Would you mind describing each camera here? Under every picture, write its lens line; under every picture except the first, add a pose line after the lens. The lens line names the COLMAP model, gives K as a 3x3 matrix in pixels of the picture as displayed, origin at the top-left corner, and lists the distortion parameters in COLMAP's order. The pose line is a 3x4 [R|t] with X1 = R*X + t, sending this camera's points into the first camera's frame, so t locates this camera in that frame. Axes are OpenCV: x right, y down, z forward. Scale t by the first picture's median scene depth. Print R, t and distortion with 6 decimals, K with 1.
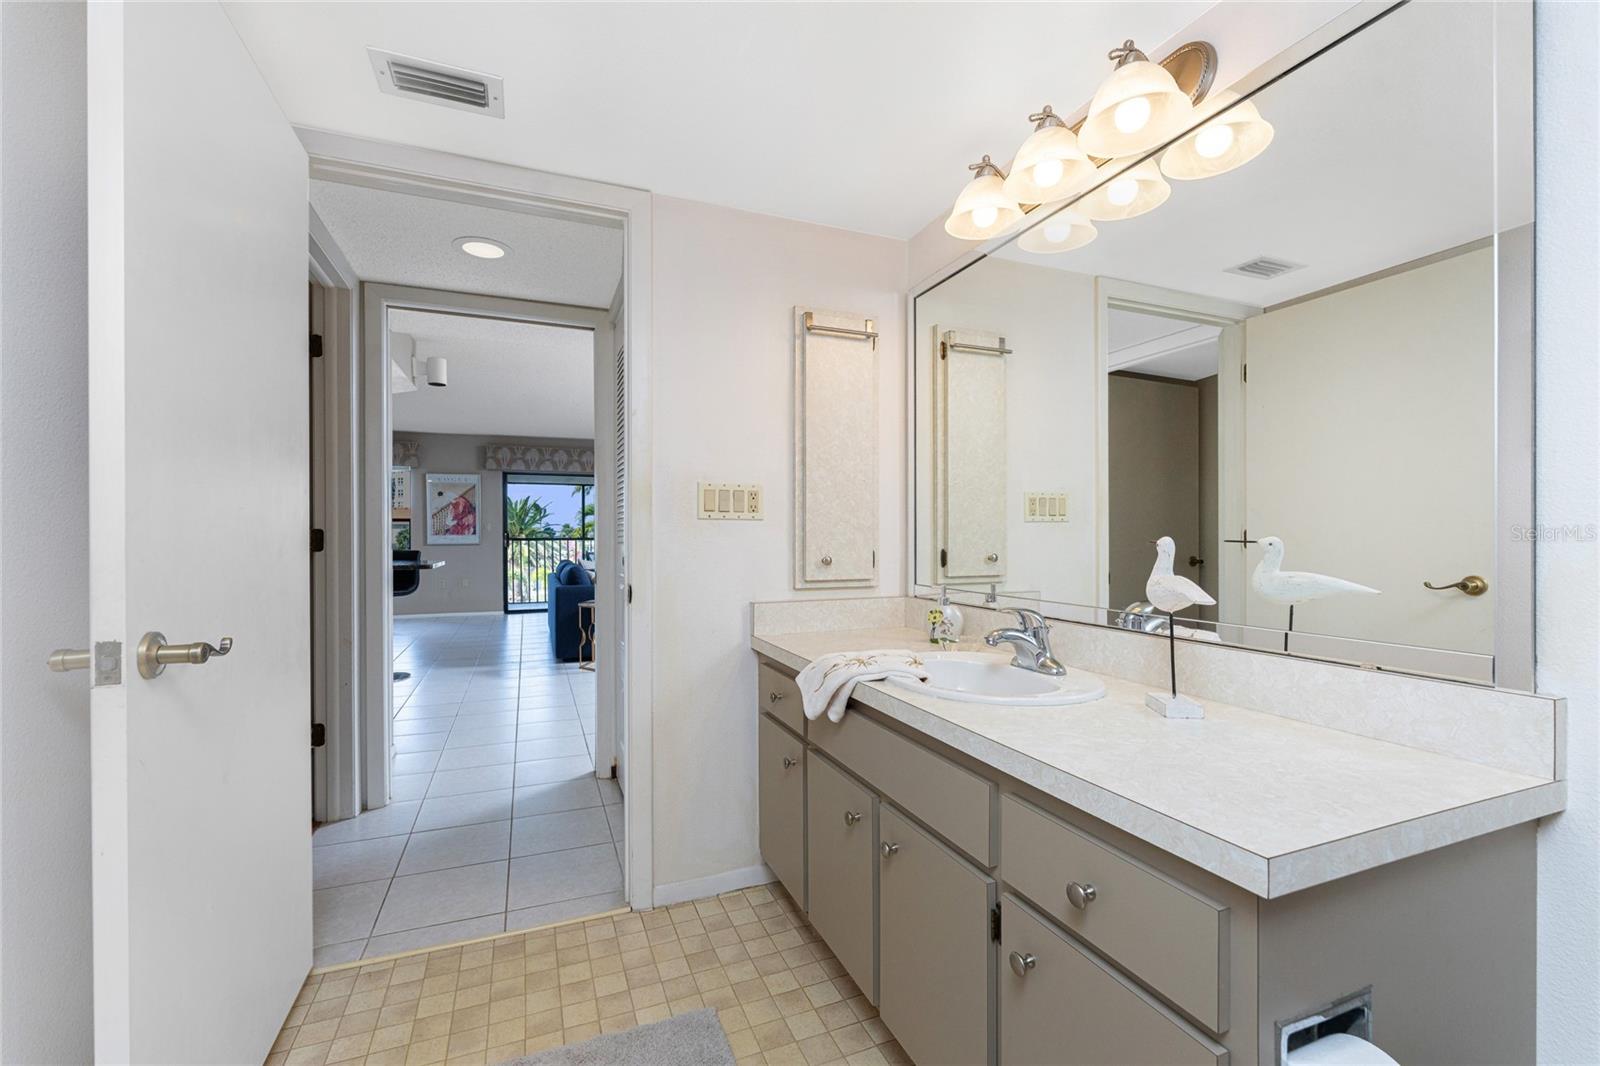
lens RADIAL K [[645.1, 0, 791.7], [0, 645.1, 541.5], [0, 0, 1]] dist [0.003919, 0.000235]
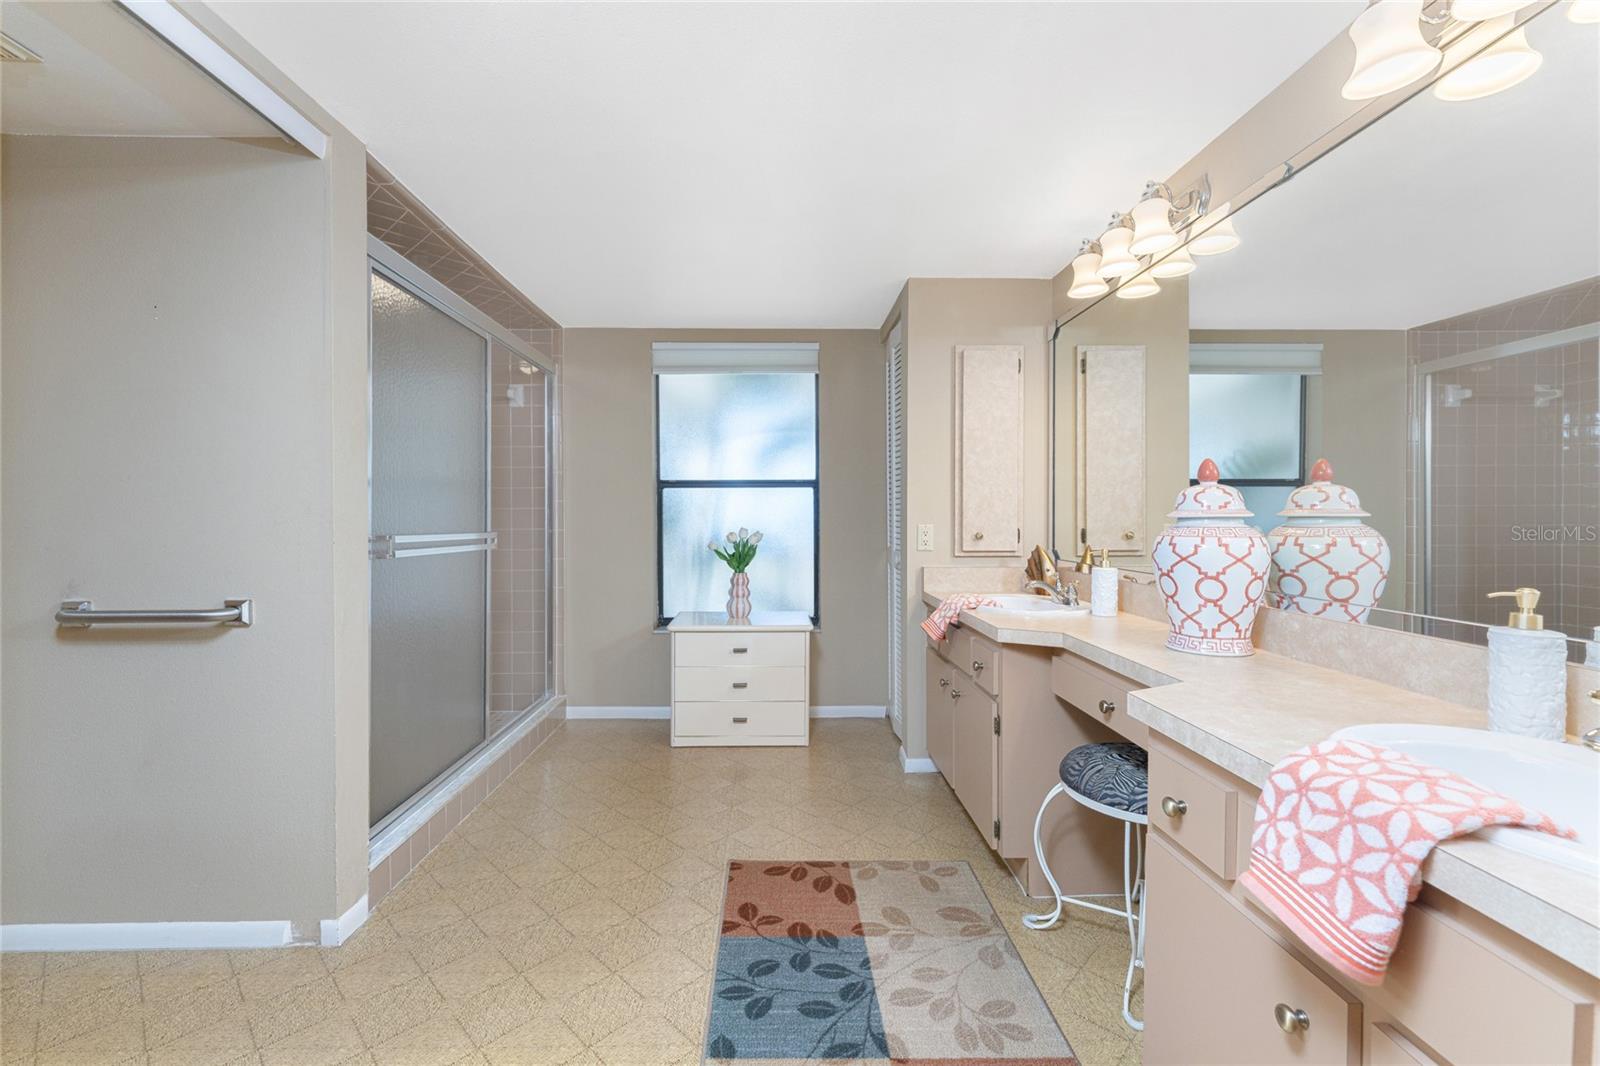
lens RADIAL K [[645.1, 0, 795.4], [0, 645.1, 527.6], [0, 0, 1]] dist [0.003919, 0.000235]
pose [[0.941122, 0.003824, -0.338045, 0.147112], [-0.004023, 0.999992, 0.000112, 0.013510], [0.338042, 0.001254, 0.941130, -0.370198]]
